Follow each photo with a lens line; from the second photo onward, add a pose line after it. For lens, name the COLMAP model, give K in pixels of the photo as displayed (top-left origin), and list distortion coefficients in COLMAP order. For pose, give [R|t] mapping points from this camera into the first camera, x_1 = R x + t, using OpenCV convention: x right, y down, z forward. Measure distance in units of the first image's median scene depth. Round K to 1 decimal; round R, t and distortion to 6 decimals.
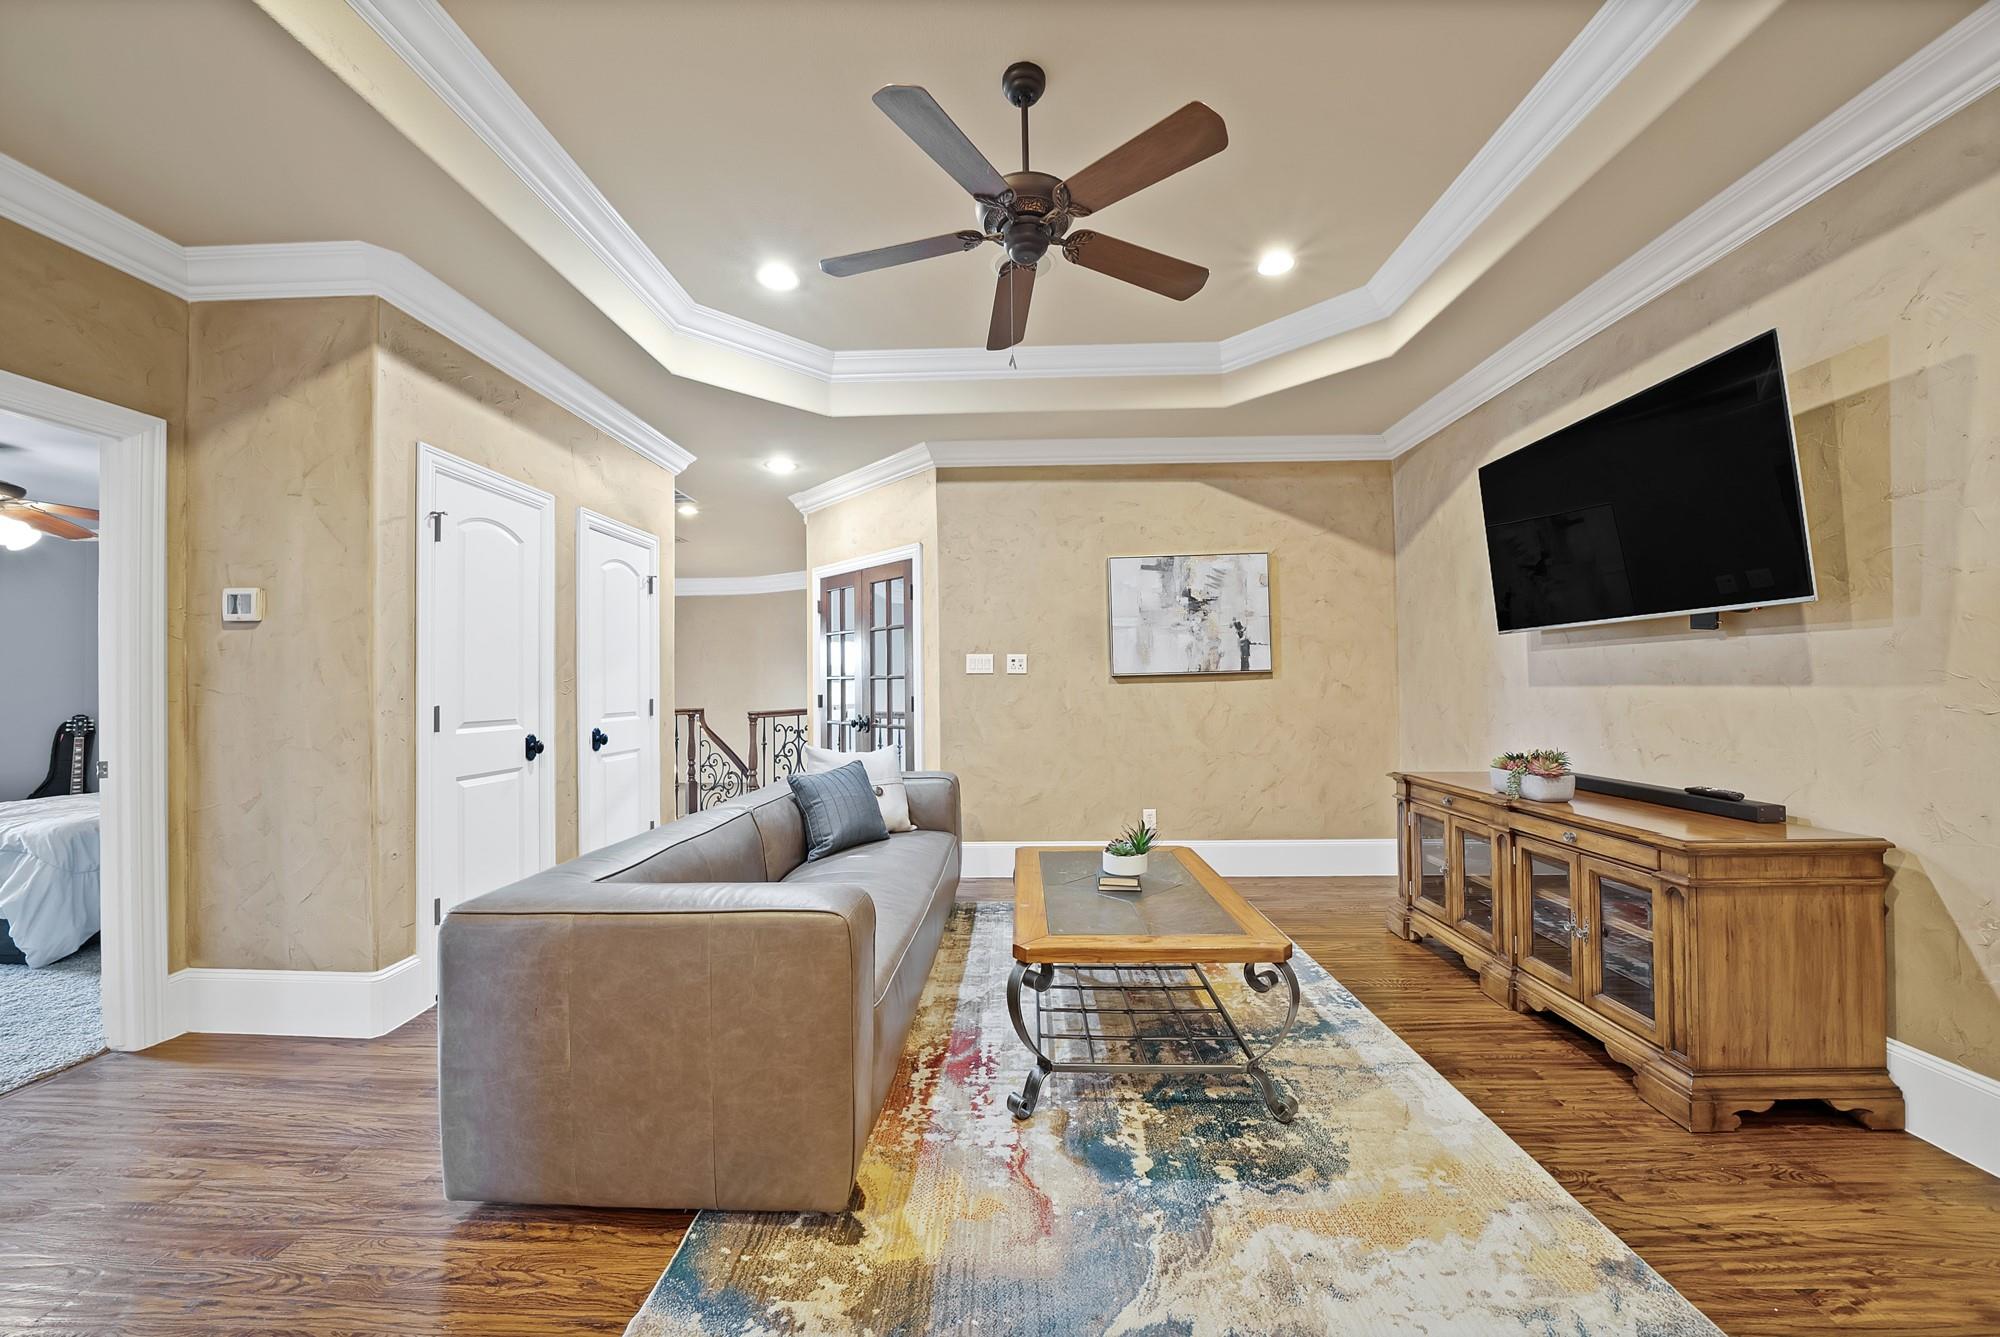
lens RADIAL K [[723.5, 0, 995.1], [0, 723.5, 673.5], [0, 0, 1]] dist [-0.000868, -0.000046]
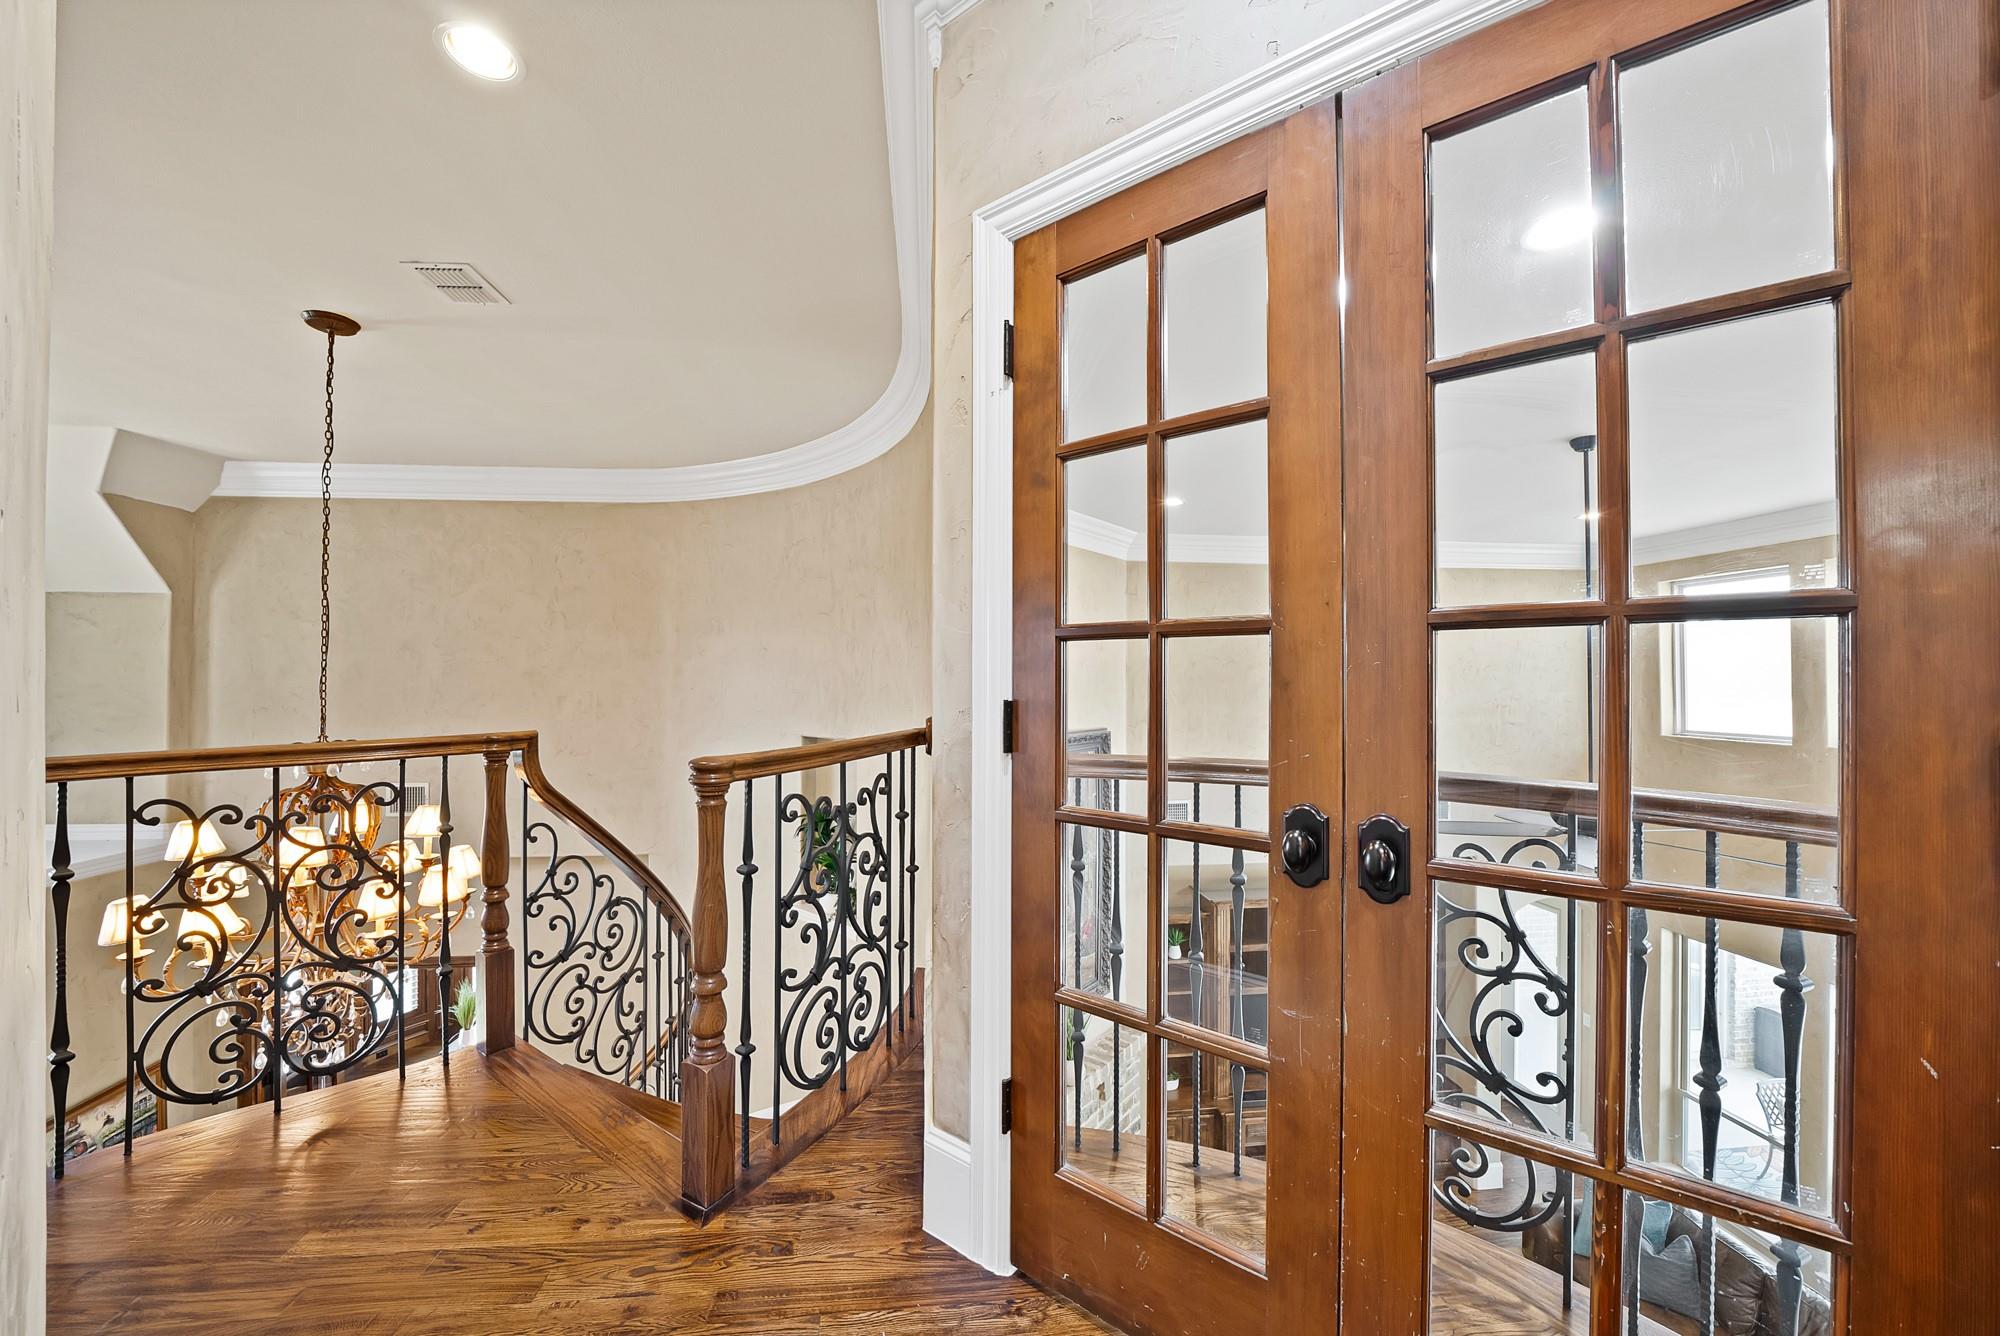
lens RADIAL K [[723.5, 0, 995.1], [0, 723.5, 673.0], [0, 0, 1]] dist [-0.000868, -0.000046]
pose [[0.989803, 0.009627, 0.142121, -0.236415], [-0.010157, 0.999944, 0.003009, 0.016015], [-0.142084, -0.004421, 0.989845, 0.630992]]
